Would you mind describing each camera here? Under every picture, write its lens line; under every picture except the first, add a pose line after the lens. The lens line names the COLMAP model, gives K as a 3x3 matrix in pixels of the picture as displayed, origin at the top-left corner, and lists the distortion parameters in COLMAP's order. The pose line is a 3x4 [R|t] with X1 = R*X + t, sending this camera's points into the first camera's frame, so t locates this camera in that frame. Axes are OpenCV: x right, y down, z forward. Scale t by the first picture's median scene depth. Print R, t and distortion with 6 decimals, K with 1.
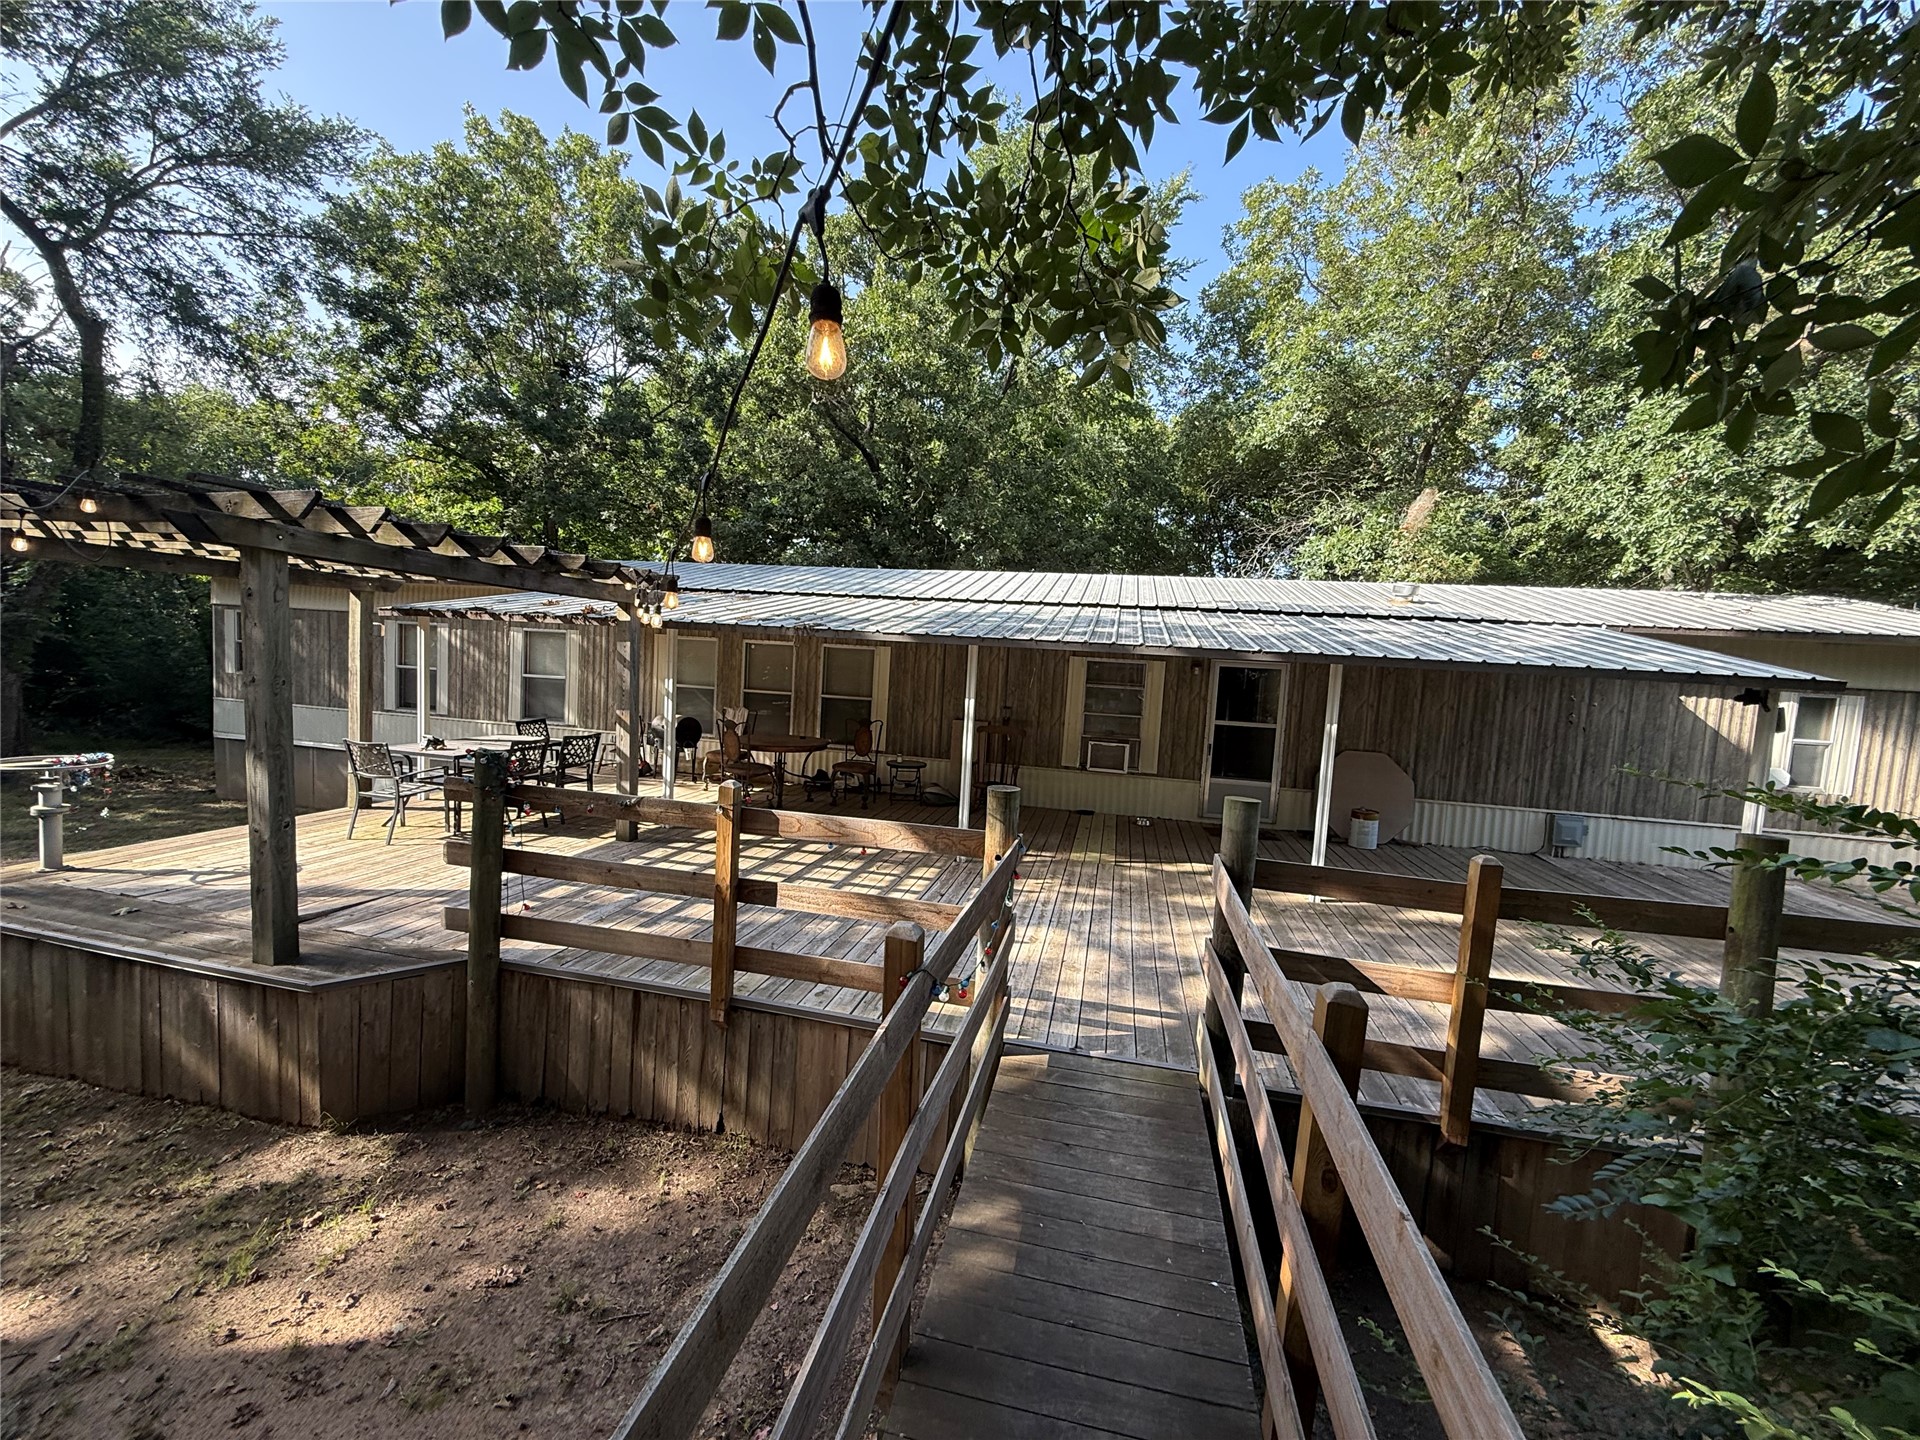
lens RADIAL K [[760.8, 0, 956.8], [0, 760.8, 725.3], [0, 0, 1]] dist [-0.000094, -0.000054]
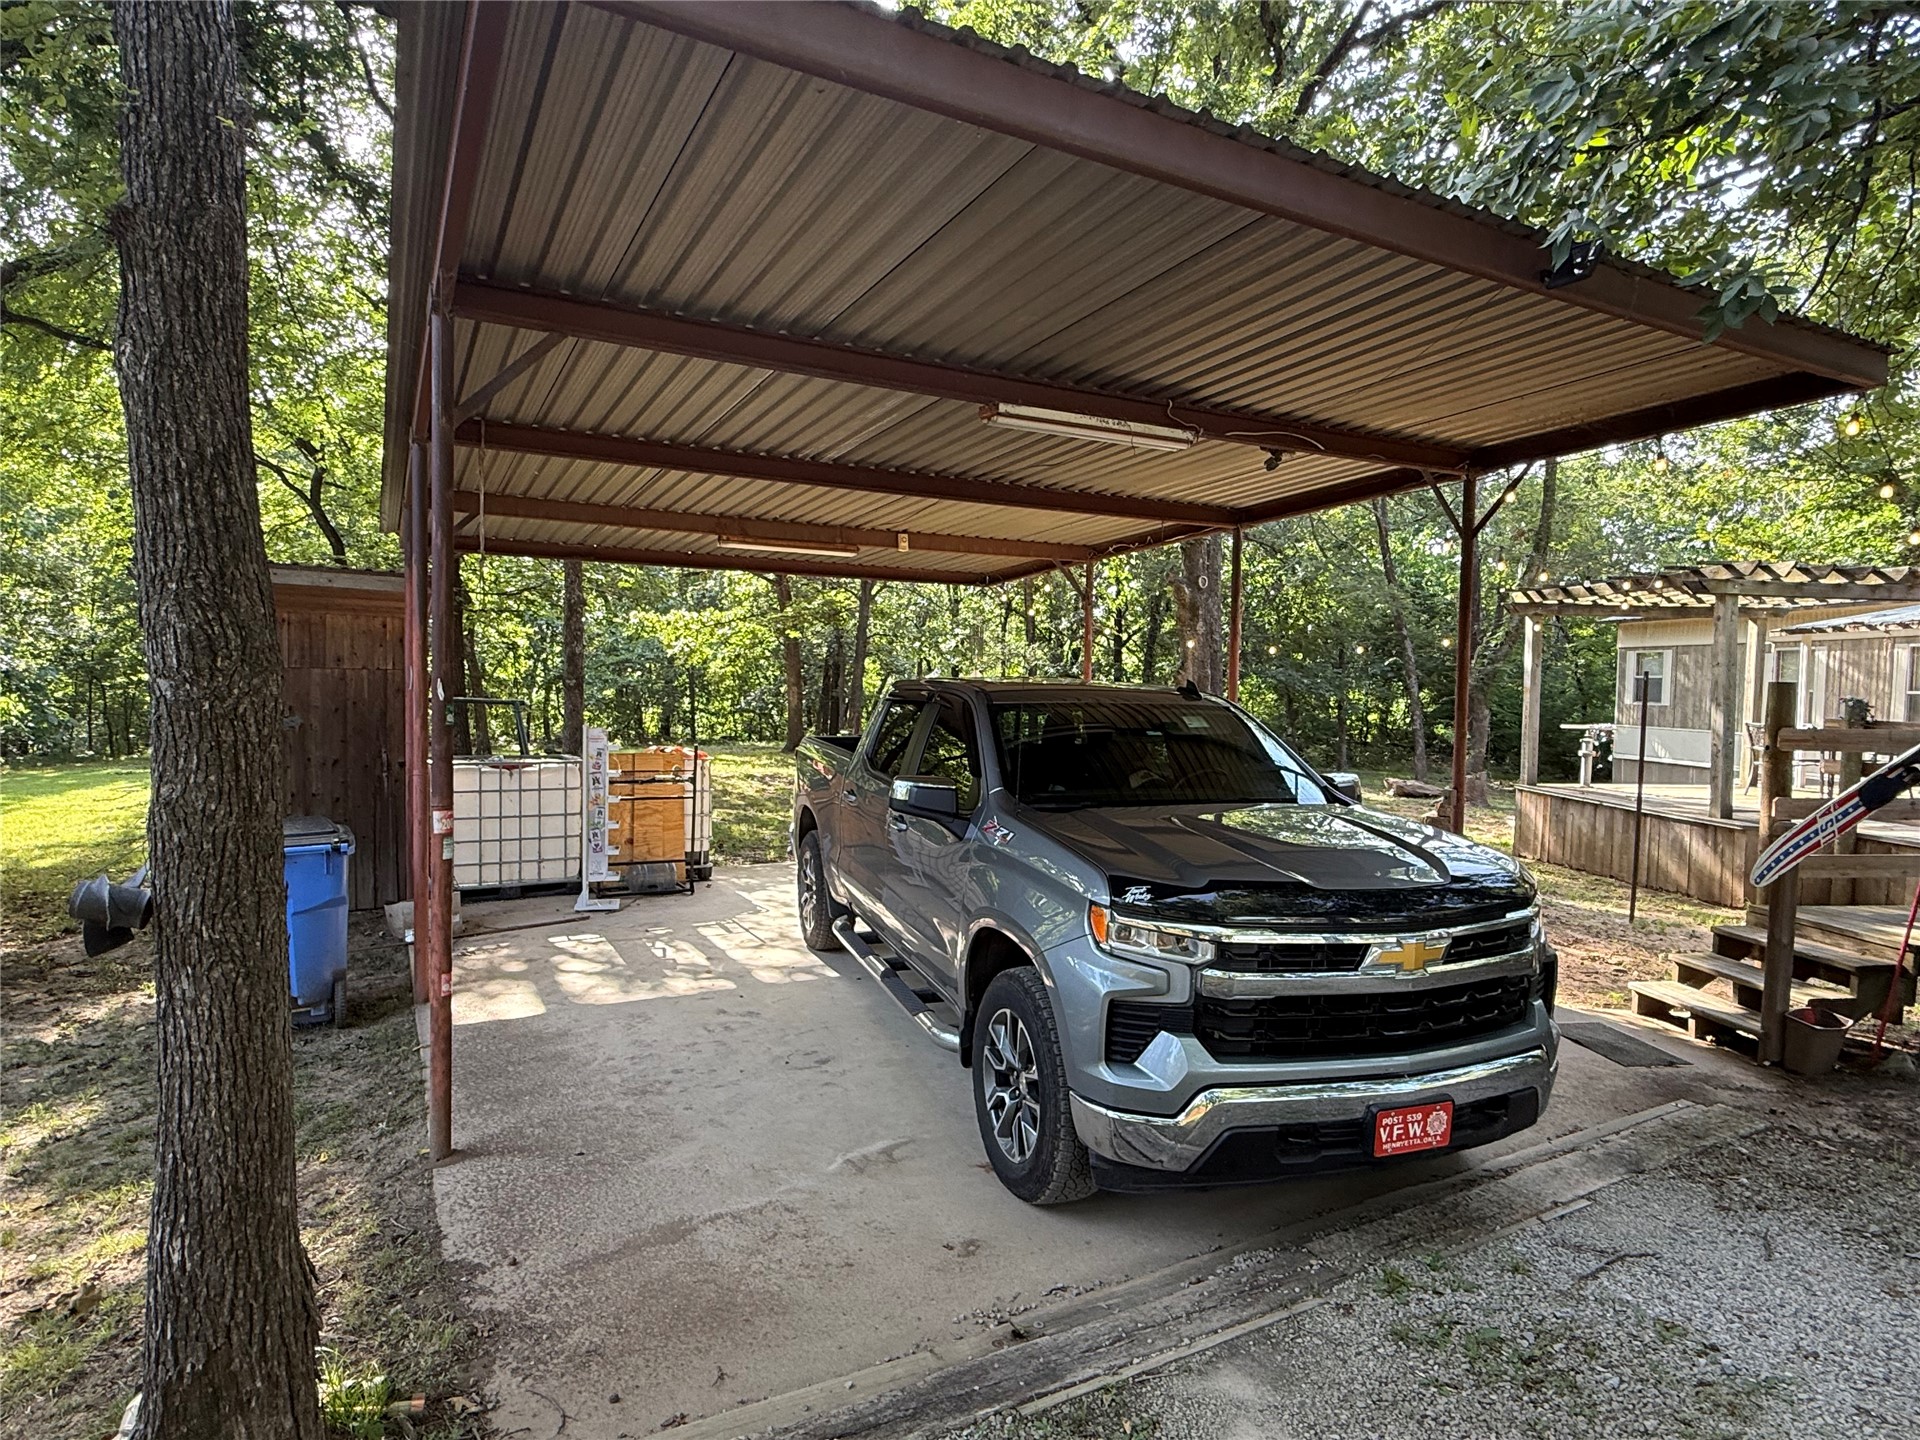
lens RADIAL K [[1064.0, 0, 960.0], [0, 1064.0, 720.0], [0, 0, 1]] dist [0.030082, -0.020141]
pose [[0.304473, -0.017746, -0.952356, 0.858441], [-0.075296, 0.996249, -0.042637, 0.276766], [0.949540, 0.084691, 0.301995, -1.304612]]
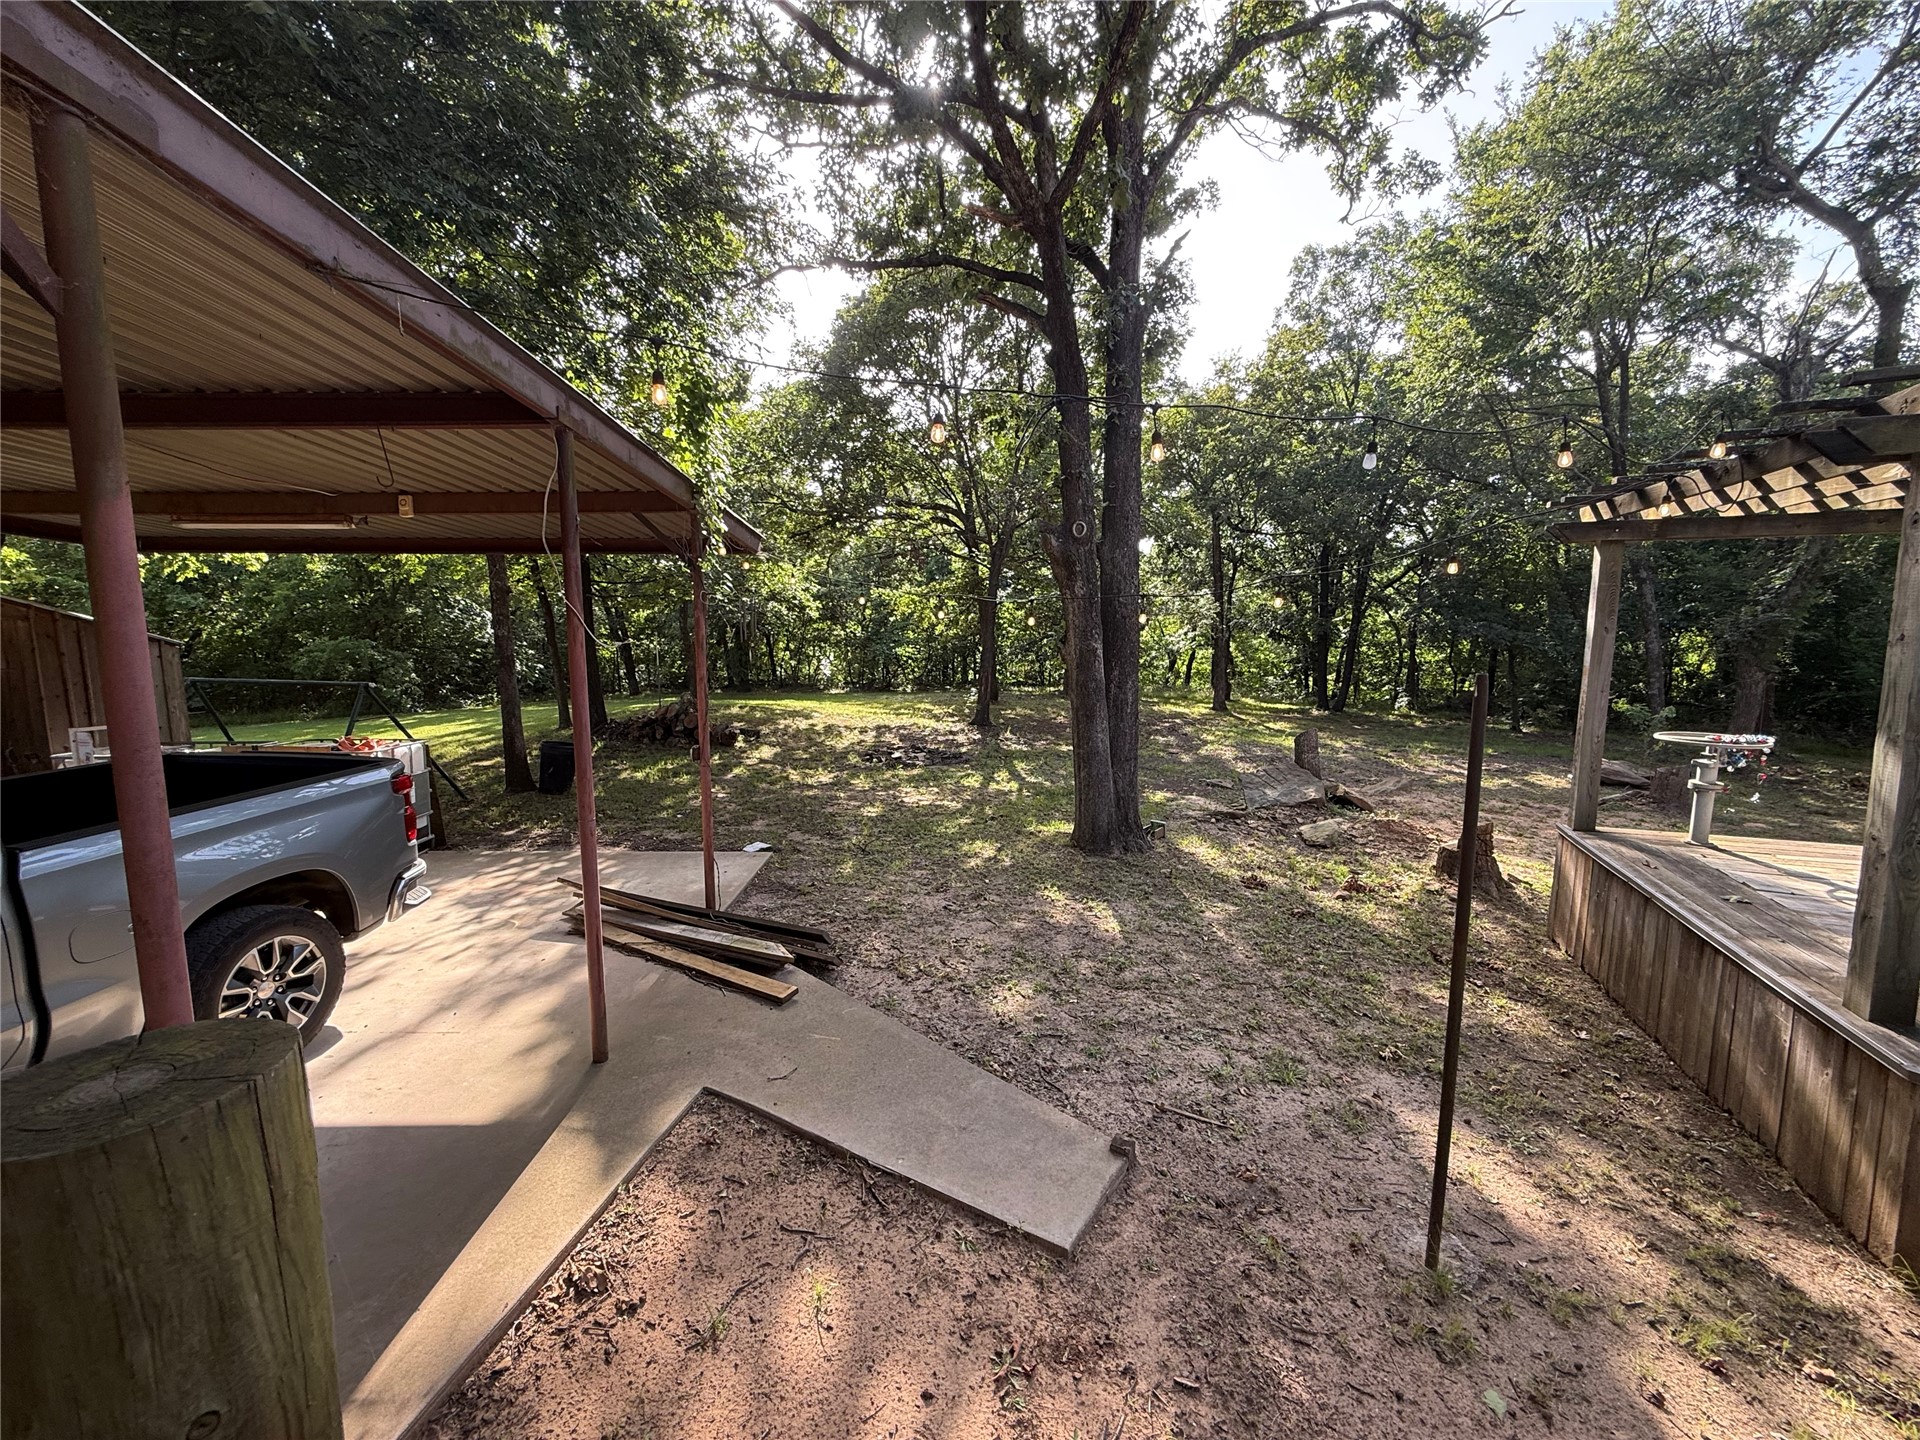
lens RADIAL K [[760.8, 0, 956.8], [0, 760.8, 725.3], [0, 0, 1]] dist [-0.000094, -0.000054]
pose [[-0.160319, 0.066749, -0.984806, -0.032108], [-0.085393, 0.993032, 0.081208, 0.036580], [0.983365, 0.097115, -0.153502, 0.174974]]
